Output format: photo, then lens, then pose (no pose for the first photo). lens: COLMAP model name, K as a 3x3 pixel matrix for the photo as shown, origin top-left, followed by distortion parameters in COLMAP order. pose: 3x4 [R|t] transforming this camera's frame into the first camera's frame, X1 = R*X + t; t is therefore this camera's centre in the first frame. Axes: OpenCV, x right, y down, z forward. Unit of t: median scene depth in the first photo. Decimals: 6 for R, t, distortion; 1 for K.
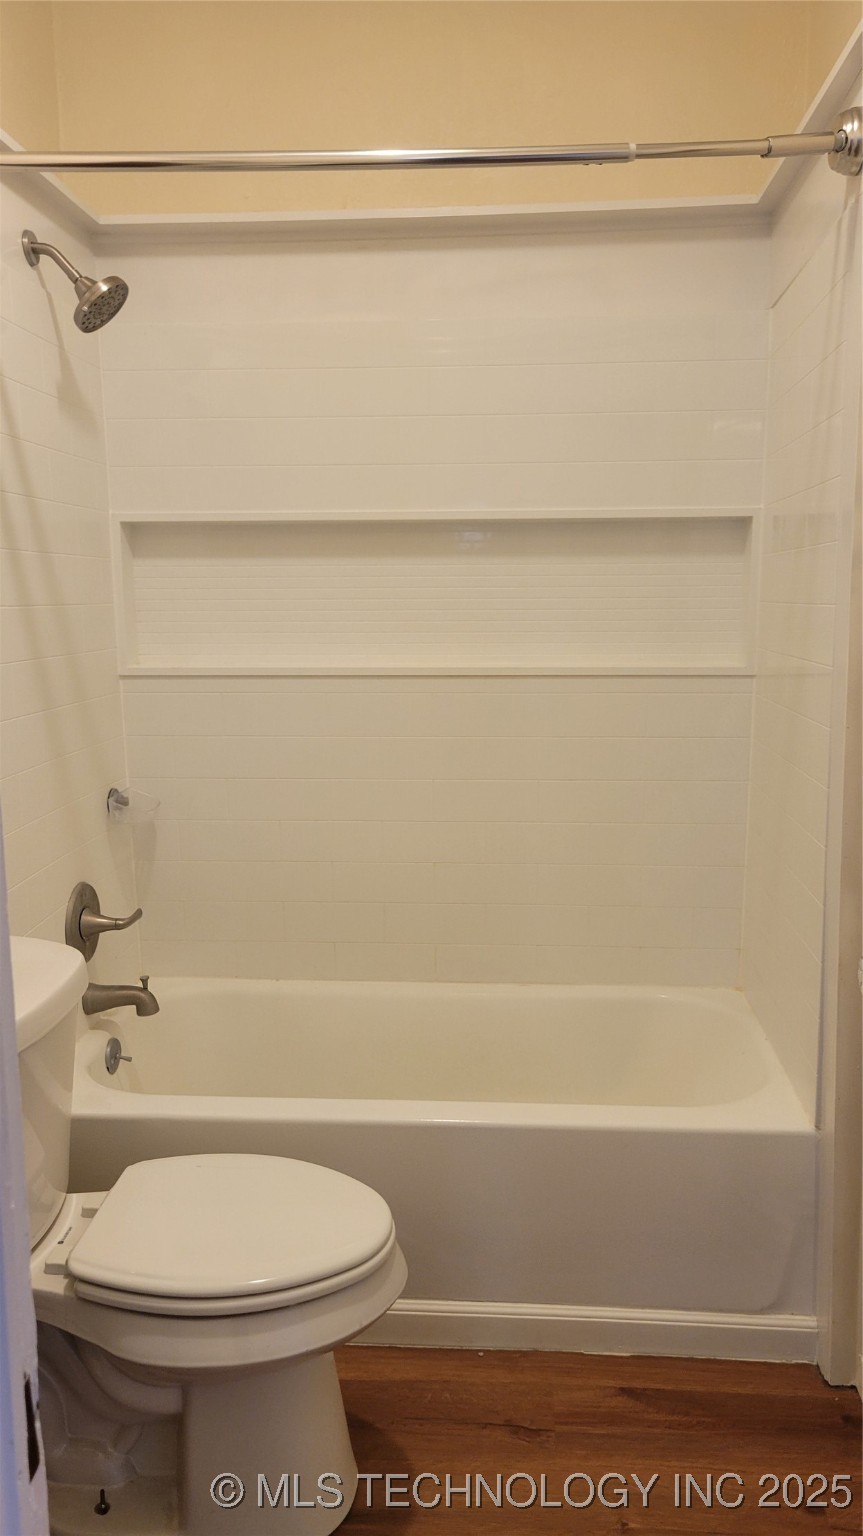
lens RADIAL K [[1163.6, 0, 438.5], [0, 1163.6, 770.9], [0, 0, 1]] dist [0.045391, -0.018293]
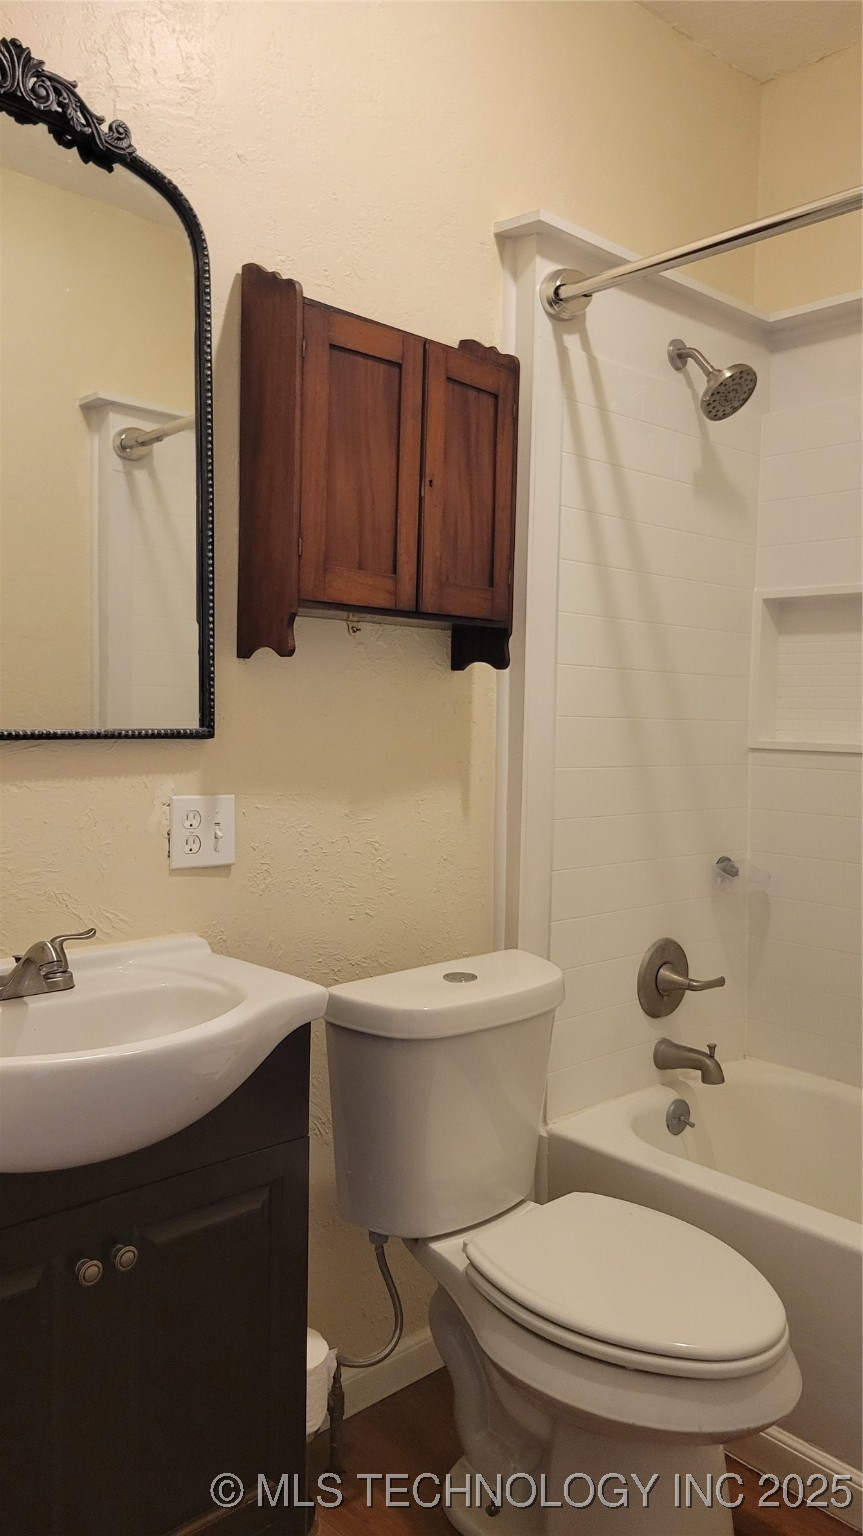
lens RADIAL K [[1163.6, 0, 439.6], [0, 1163.6, 765.9], [0, 0, 1]] dist [0.045391, -0.018293]
pose [[0.733737, 0.049617, -0.677619, 0.238578], [-0.126538, 0.989860, -0.064537, 0.036346], [0.667546, 0.133098, 0.732575, 0.088545]]
